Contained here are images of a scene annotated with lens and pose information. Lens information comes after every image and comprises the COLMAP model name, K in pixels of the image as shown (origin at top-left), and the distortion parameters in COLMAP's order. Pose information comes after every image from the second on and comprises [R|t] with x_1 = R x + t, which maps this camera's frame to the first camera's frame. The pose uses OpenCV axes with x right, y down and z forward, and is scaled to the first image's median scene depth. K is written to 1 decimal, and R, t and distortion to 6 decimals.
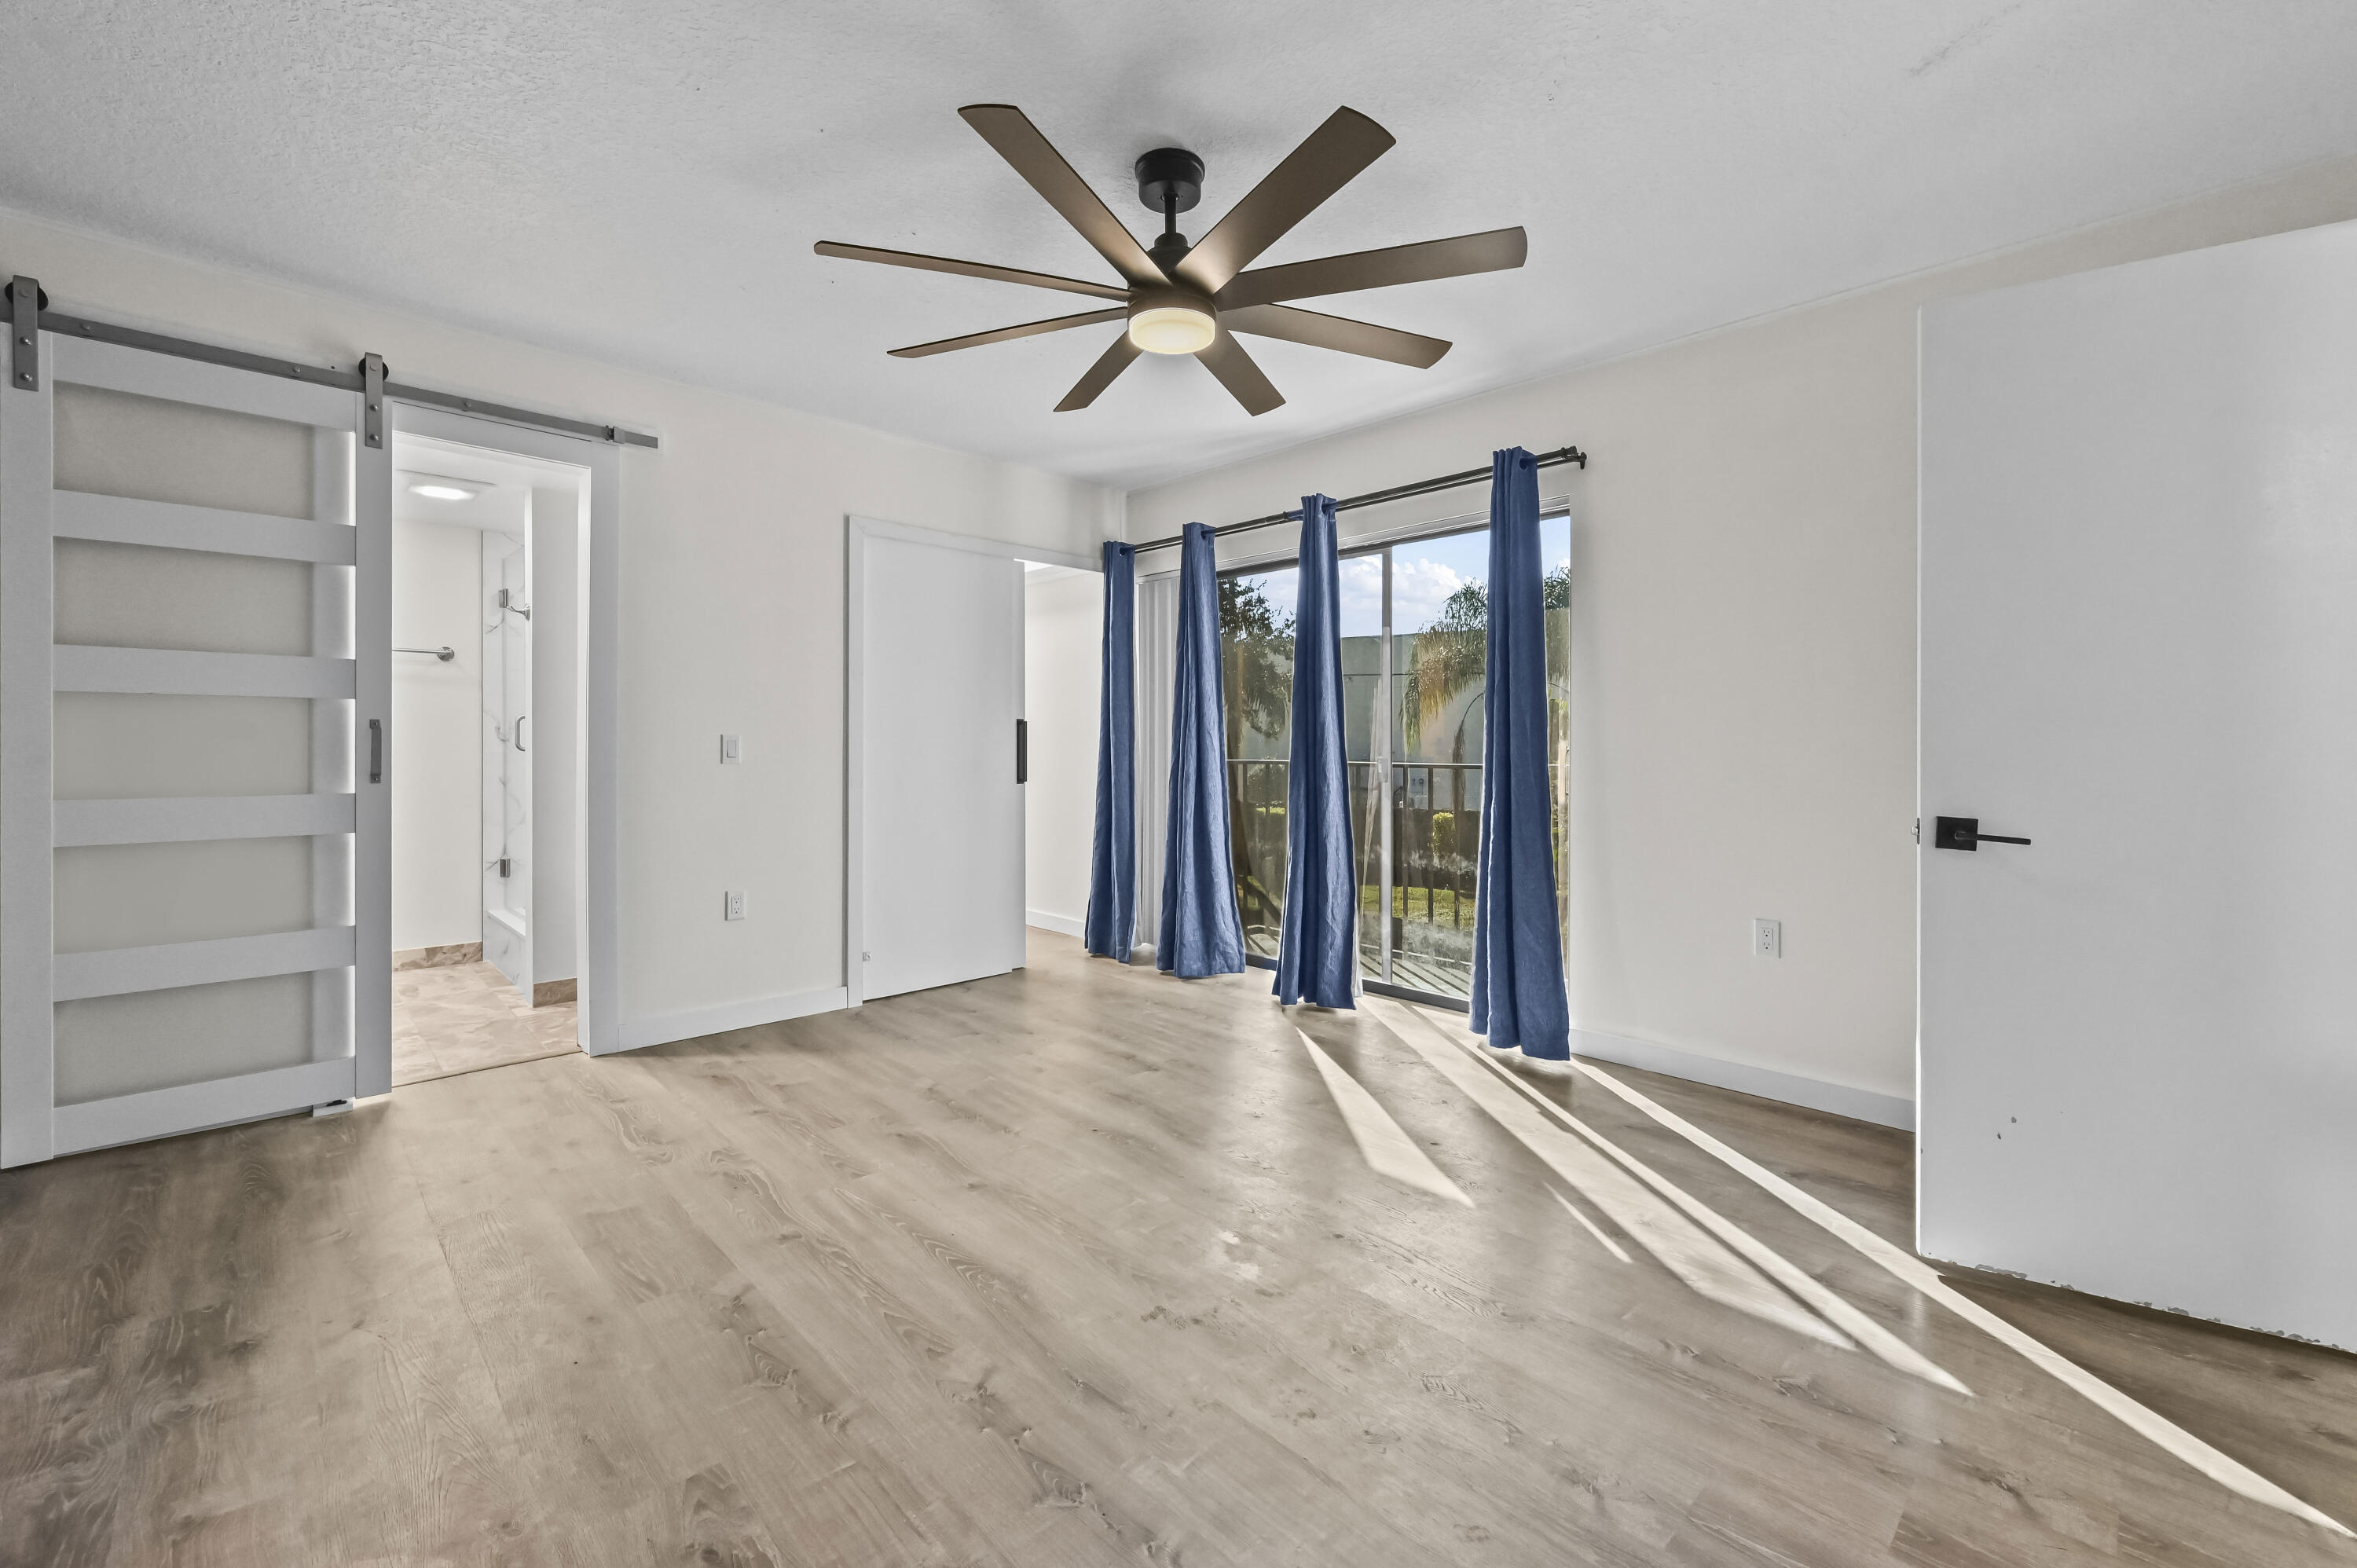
lens RADIAL K [[935.2, 0, 1166.9], [0, 935.2, 744.9], [0, 0, 1]] dist [-0.000098, 0.000014]
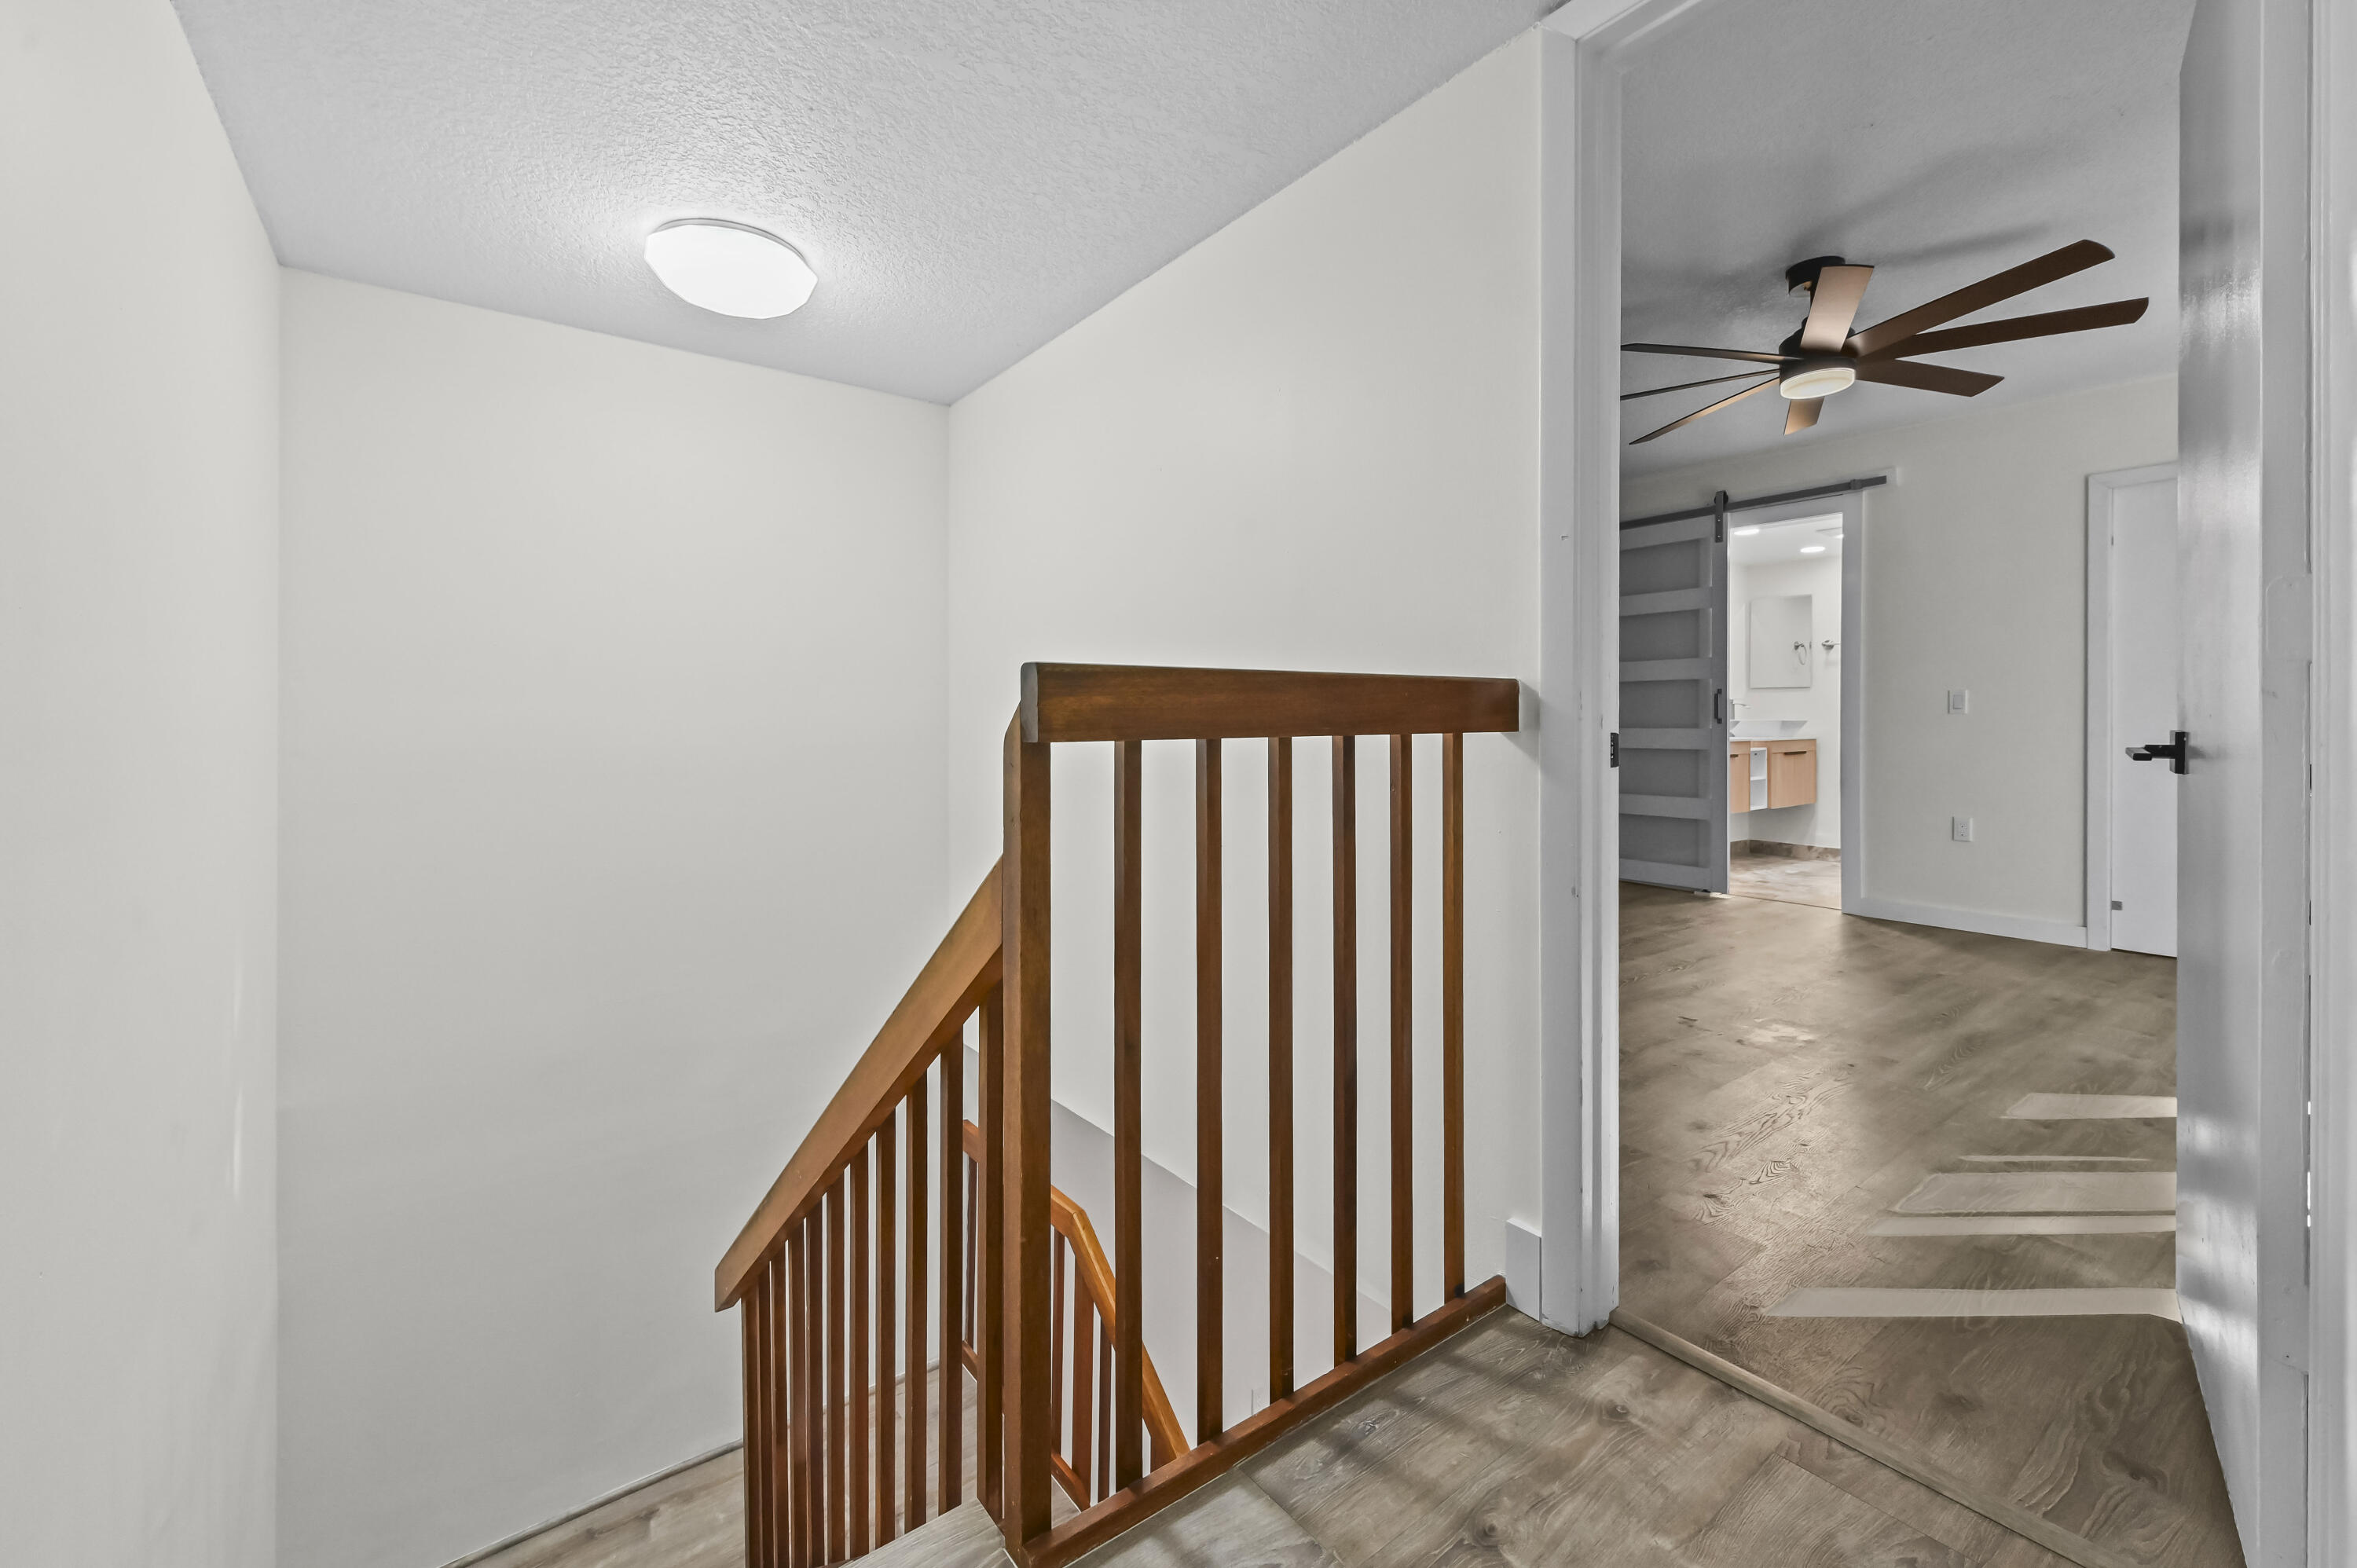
lens RADIAL K [[935.2, 0, 1166.9], [0, 935.2, 744.9], [0, 0, 1]] dist [-0.000098, 0.000014]
pose [[-0.131243, 0.027708, -0.990963, 1.122602], [0.008859, 0.999602, 0.026776, 0.022669], [0.991311, -0.005265, -0.131436, 0.158097]]
